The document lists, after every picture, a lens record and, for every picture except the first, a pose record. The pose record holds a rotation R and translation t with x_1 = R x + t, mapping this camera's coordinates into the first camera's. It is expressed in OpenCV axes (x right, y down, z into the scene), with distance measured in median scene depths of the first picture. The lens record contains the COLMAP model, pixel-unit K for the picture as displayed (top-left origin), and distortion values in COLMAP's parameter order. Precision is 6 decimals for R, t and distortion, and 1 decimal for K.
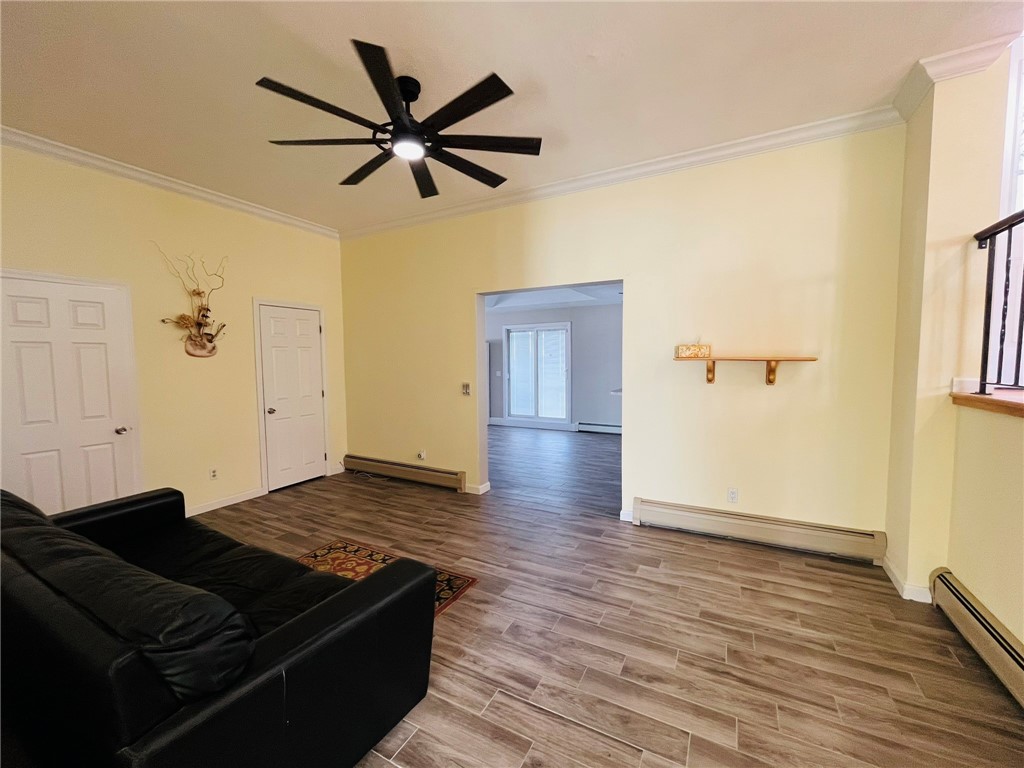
lens RADIAL K [[415.5, 0, 508.8], [0, 415.5, 385.3], [0, 0, 1]] dist [-0.000534, -0.000119]
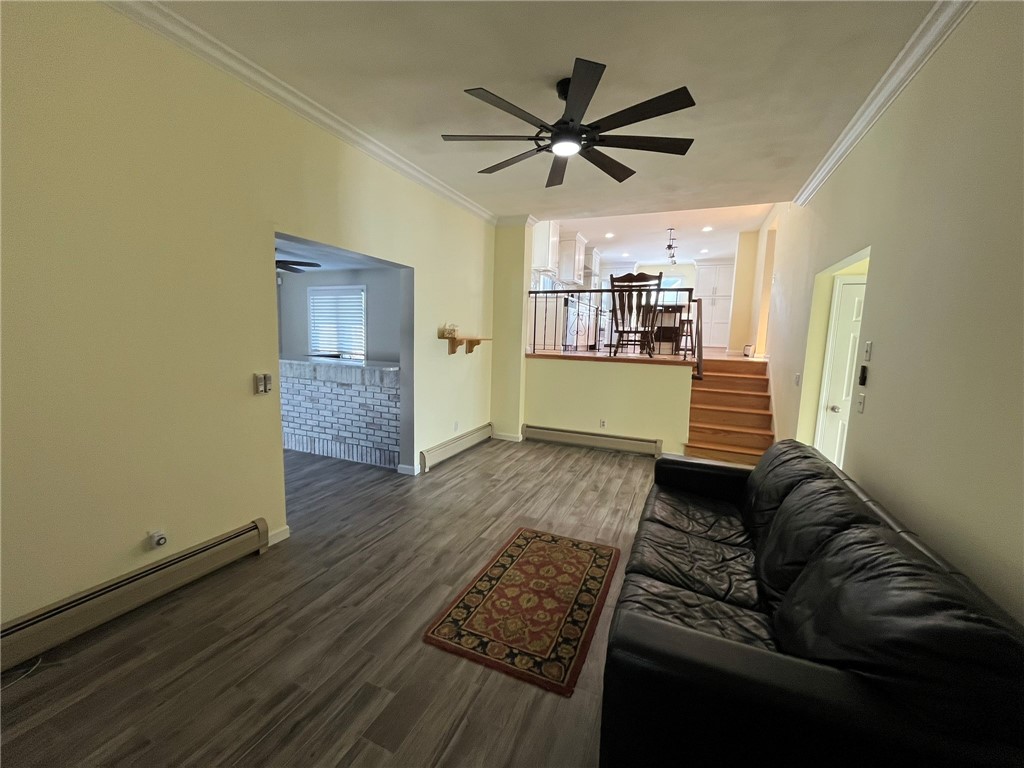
lens RADIAL K [[415.5, 0, 508.8], [0, 415.5, 385.3], [0, 0, 1]] dist [-0.000534, -0.000119]
pose [[-0.086408, -0.116478, 0.989427, -1.130205], [0.038944, 0.991988, 0.120180, -0.073659], [-0.995498, 0.048916, -0.081179, 1.048642]]
